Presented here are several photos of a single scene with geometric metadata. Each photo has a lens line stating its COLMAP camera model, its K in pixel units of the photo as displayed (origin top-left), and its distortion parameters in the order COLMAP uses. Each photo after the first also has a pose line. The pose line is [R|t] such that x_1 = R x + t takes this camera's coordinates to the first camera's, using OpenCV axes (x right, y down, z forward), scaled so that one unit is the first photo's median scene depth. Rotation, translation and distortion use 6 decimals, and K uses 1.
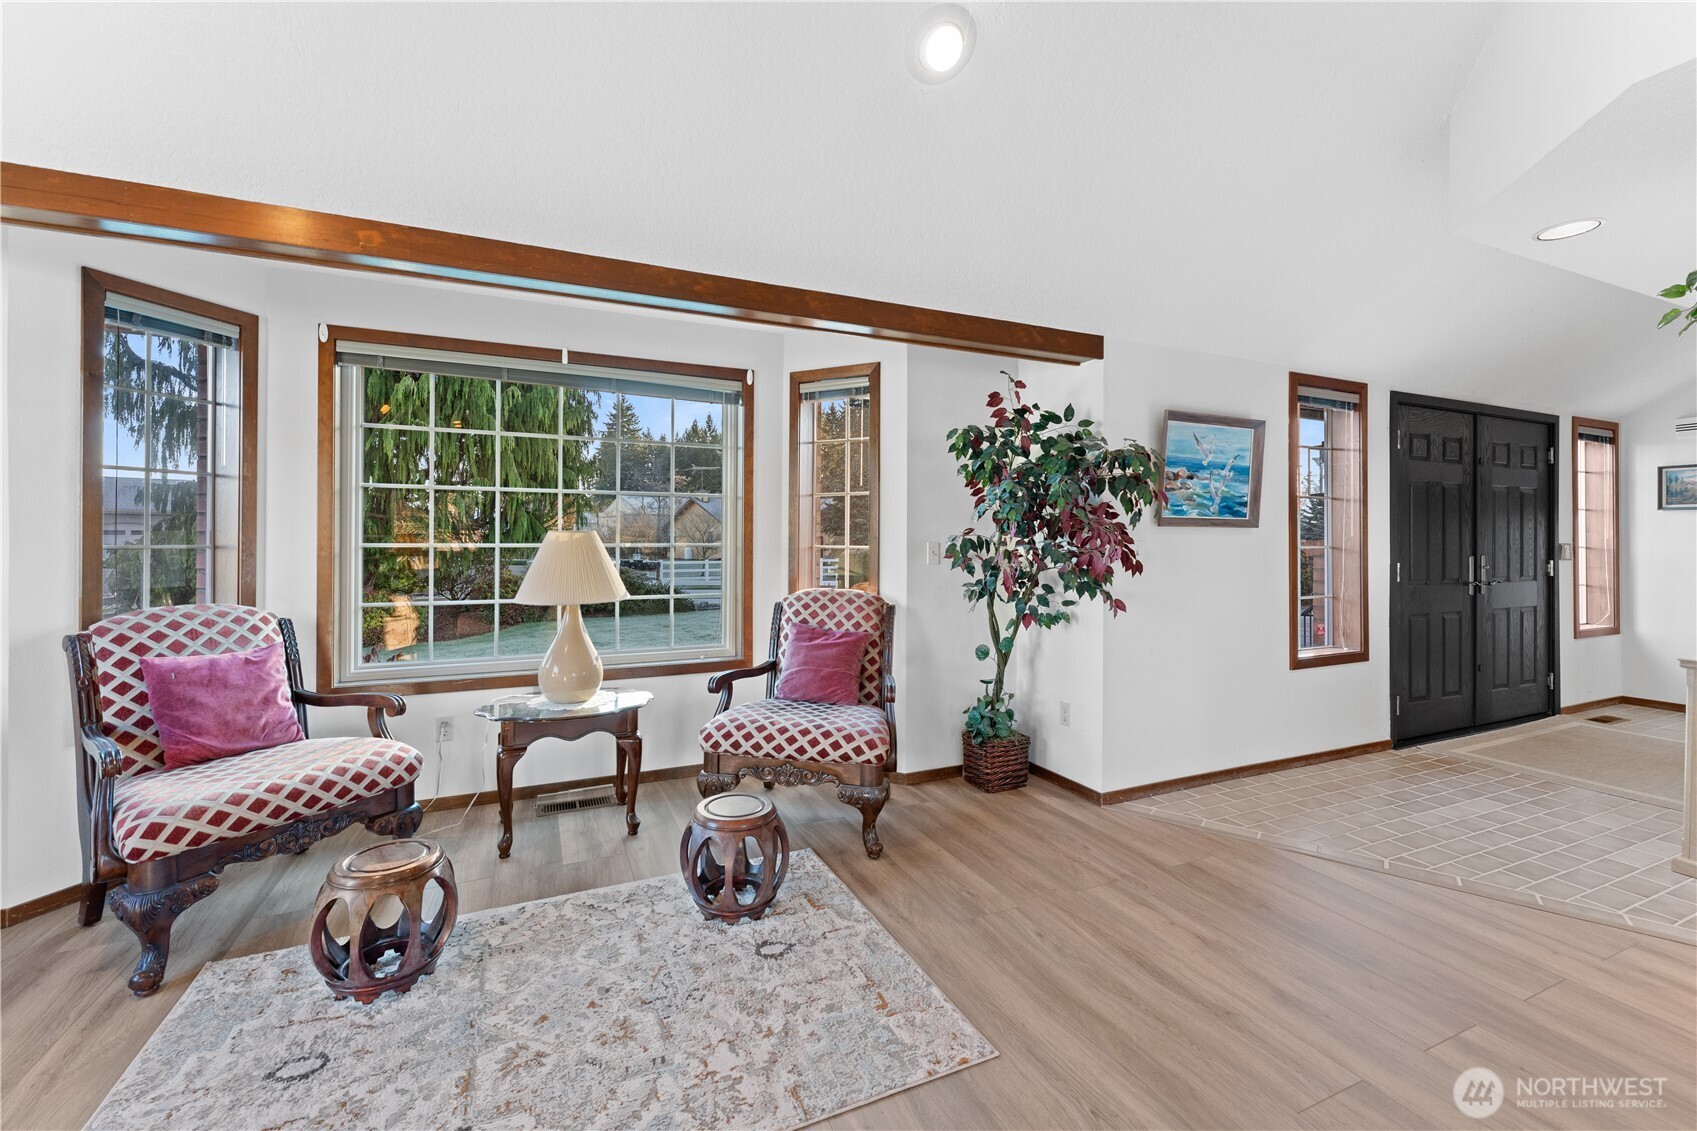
lens RADIAL K [[694.1, 0, 838.3], [0, 694.1, 537.6], [0, 0, 1]] dist [-0.001254, 0.000428]
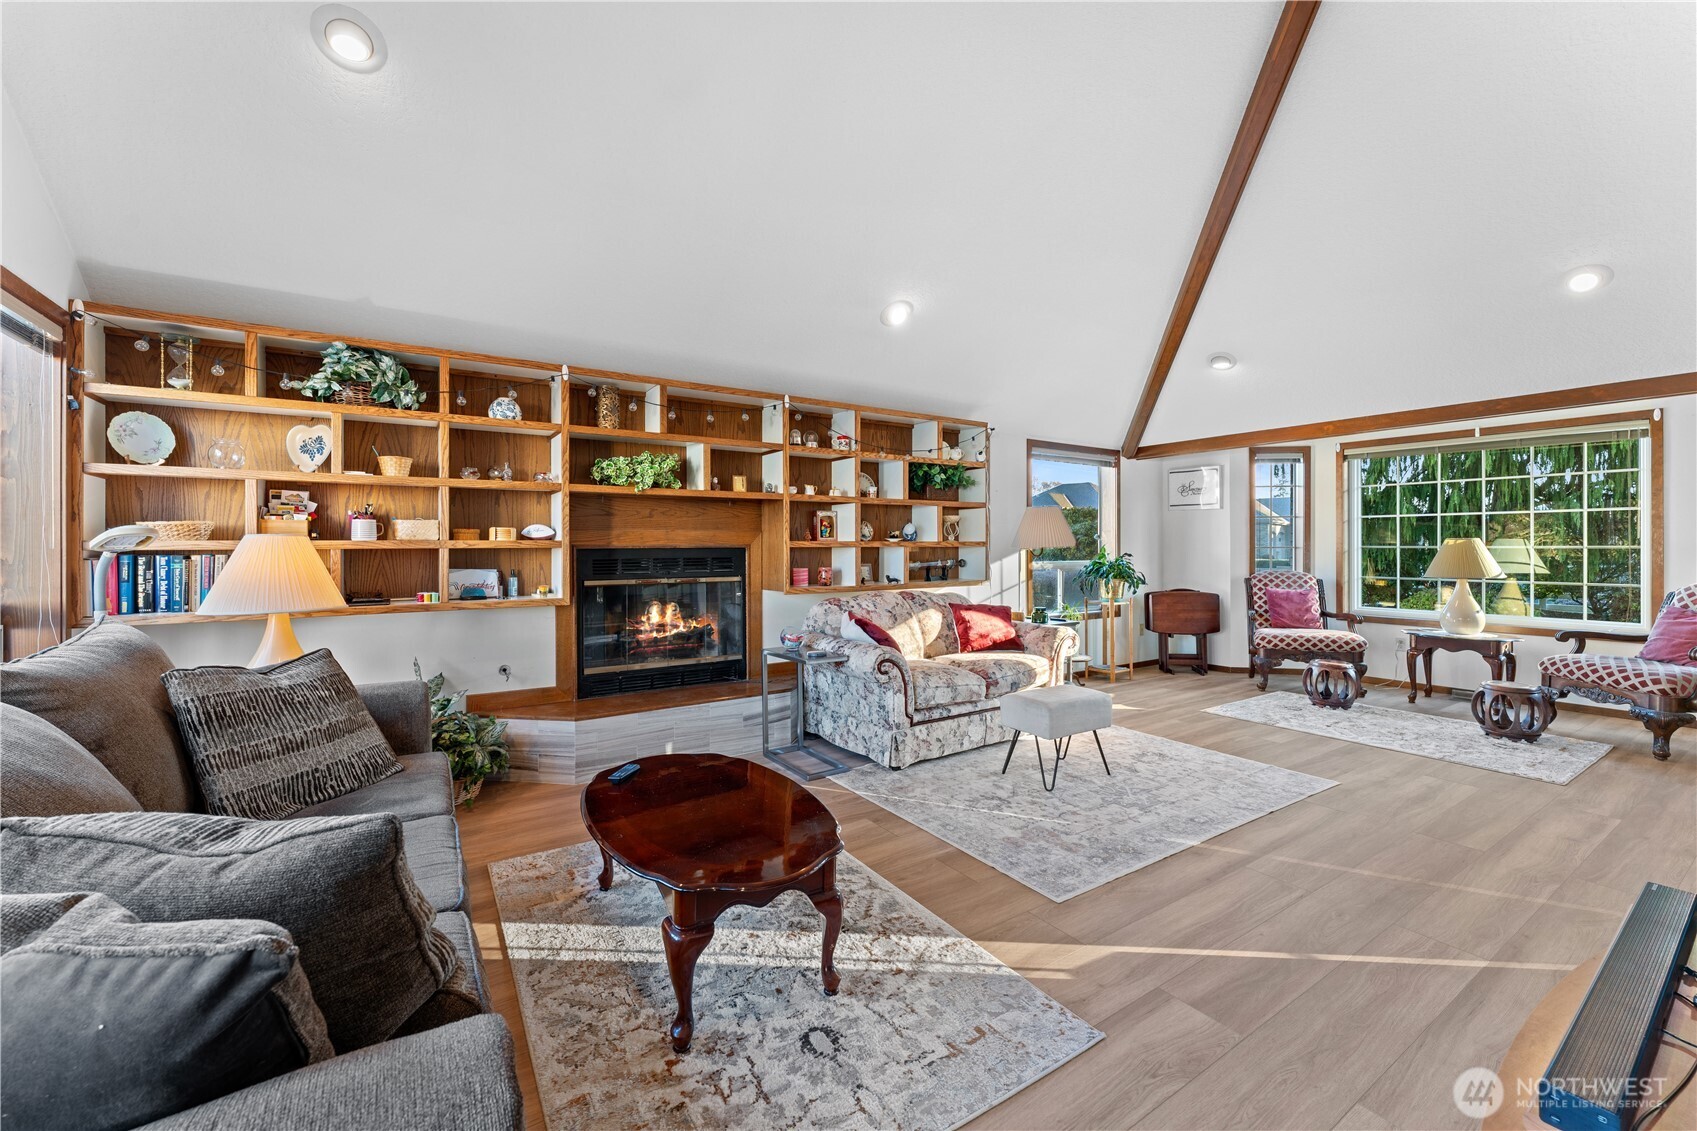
lens RADIAL K [[690.2, 0, 844.2], [0, 690.2, 546.9], [0, 0, 1]] dist [0.001345, 0.000696]
pose [[0.166403, -0.001233, -0.986057, 1.210768], [0.008517, 0.999964, 0.000187, -0.002446], [0.986021, -0.008429, 0.166407, -0.940807]]
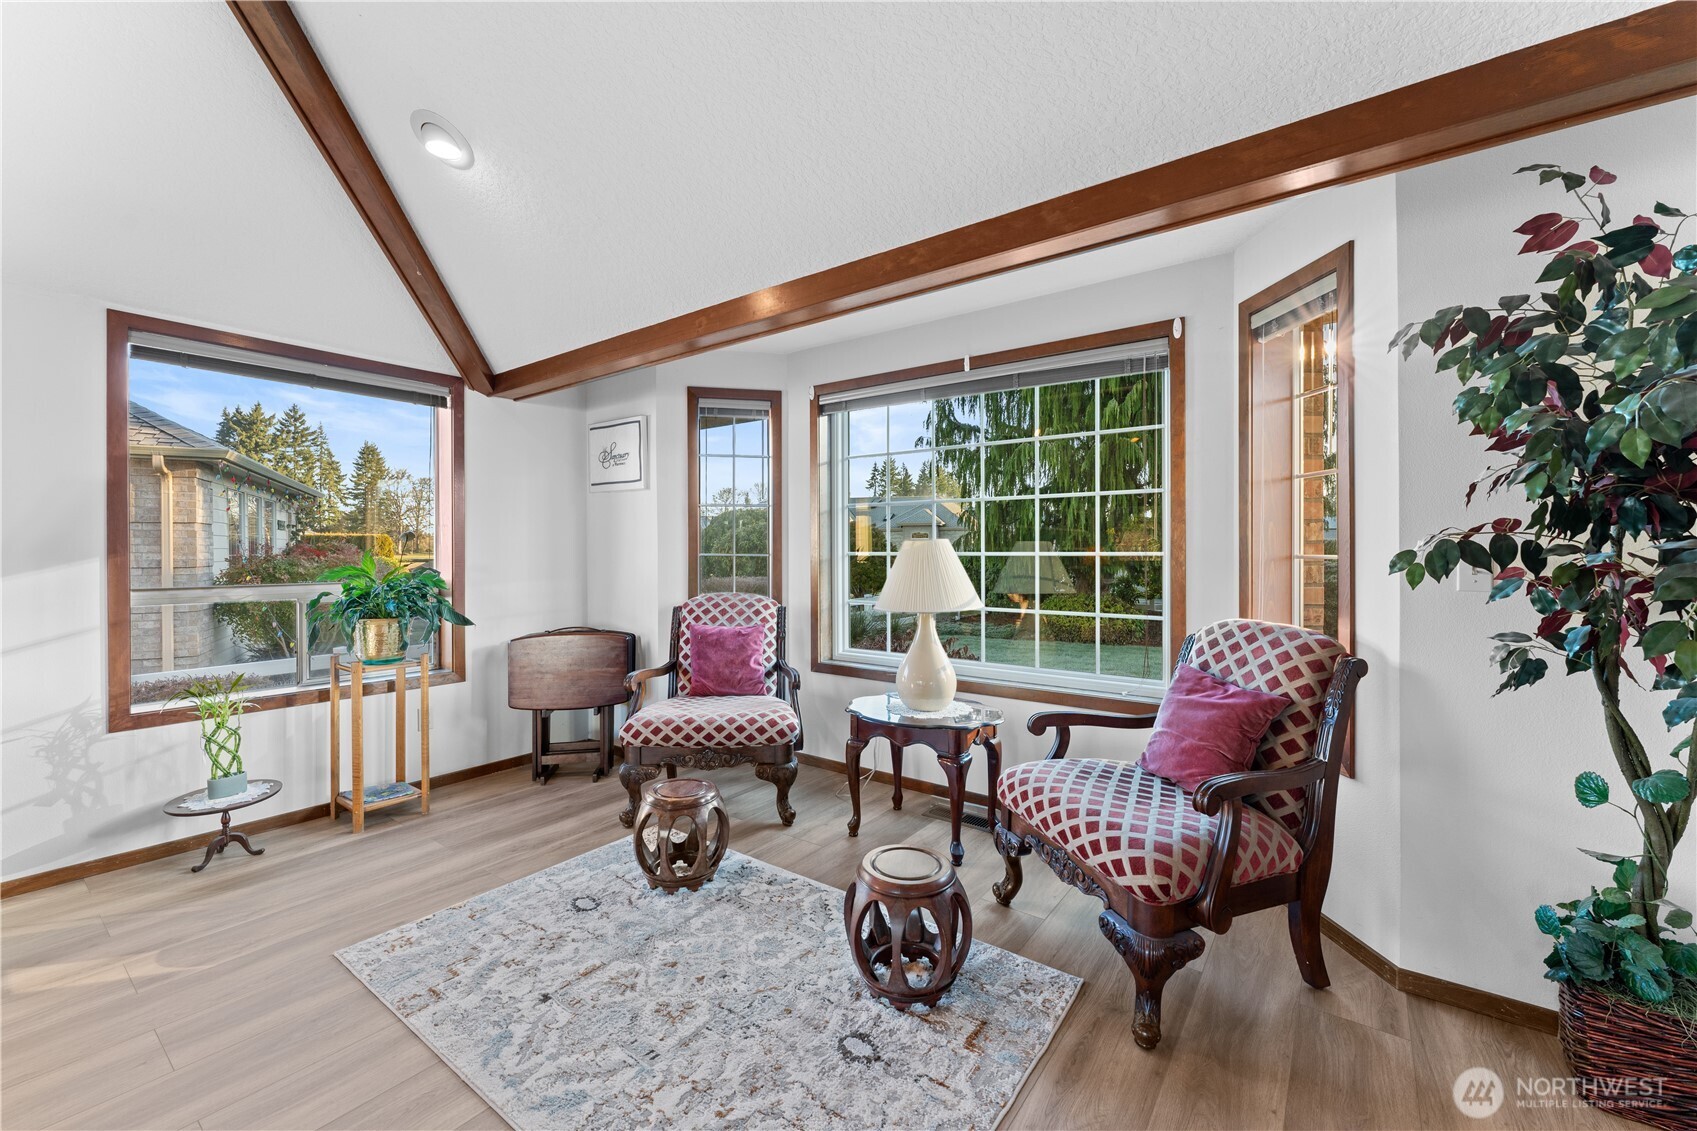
lens RADIAL K [[685.0, 0, 850.0], [0, 685.0, 547.5], [0, 0, 1]] dist [0.001261, 0.000323]
pose [[0.490062, -0.007381, -0.871656, 0.470154], [0.008258, 0.999959, -0.003824, 0.005636], [0.871649, -0.005324, 0.490102, 0.462258]]
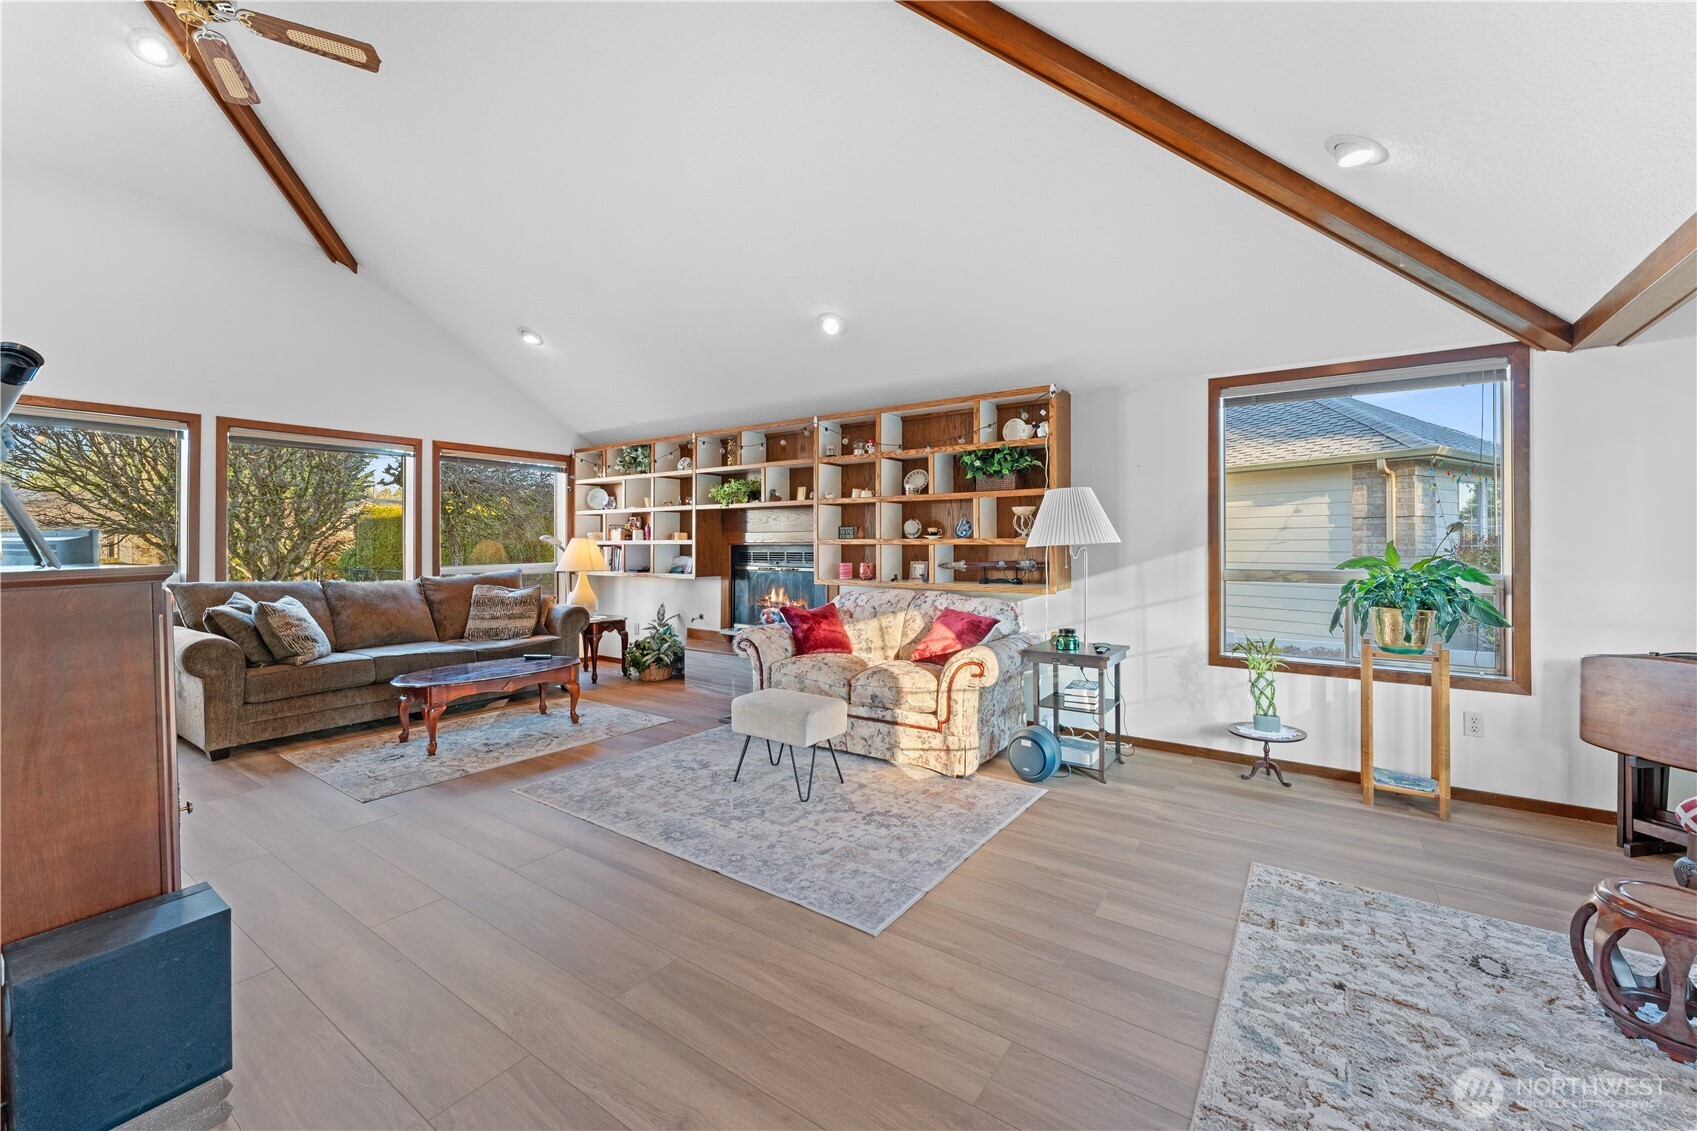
lens RADIAL K [[694.1, 0, 838.3], [0, 694.1, 537.6], [0, 0, 1]] dist [-0.001254, 0.000428]
pose [[-0.864364, -0.004903, -0.502843, 0.512550], [0.002607, 0.999895, -0.014230, 0.006362], [0.502860, -0.013611, -0.864261, 0.889673]]
